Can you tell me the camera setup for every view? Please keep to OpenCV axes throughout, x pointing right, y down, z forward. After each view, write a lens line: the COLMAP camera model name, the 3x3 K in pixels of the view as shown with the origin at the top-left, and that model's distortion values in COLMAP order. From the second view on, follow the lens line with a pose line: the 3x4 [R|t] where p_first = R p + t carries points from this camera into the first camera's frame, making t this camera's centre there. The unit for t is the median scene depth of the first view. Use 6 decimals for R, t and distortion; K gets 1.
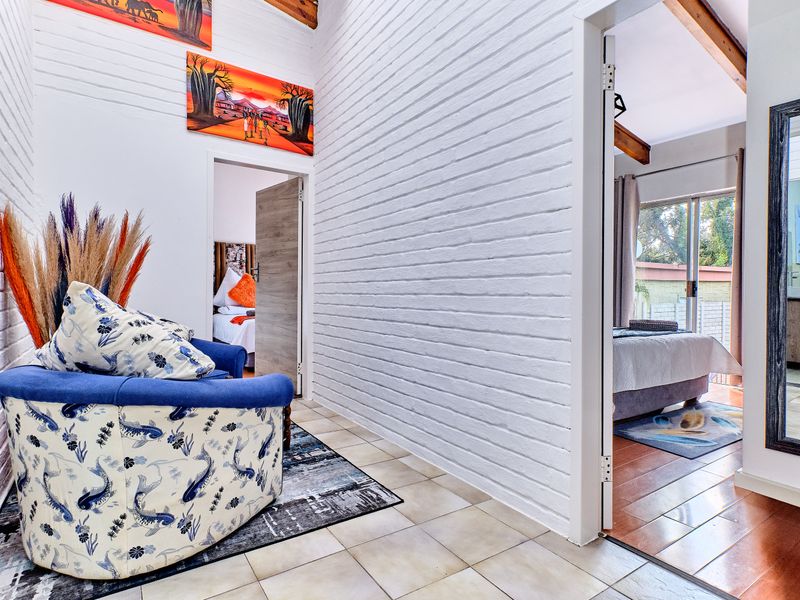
lens RADIAL K [[438.0, 0, 399.6], [0, 438.0, 299.8], [0, 0, 1]] dist [-0.000214, 0.000205]
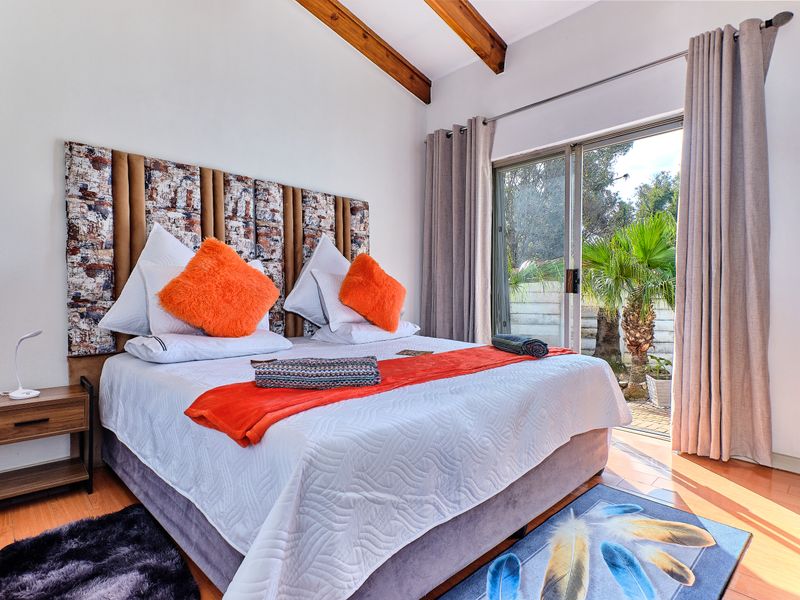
lens RADIAL K [[438.0, 0, 401.7], [0, 438.0, 298.9], [0, 0, 1]] dist [-0.000214, 0.000205]
pose [[0.983417, -0.013193, 0.180880, -0.253467], [0.011065, 0.999857, 0.012769, -0.013669], [-0.181023, -0.010555, 0.983422, 0.599274]]
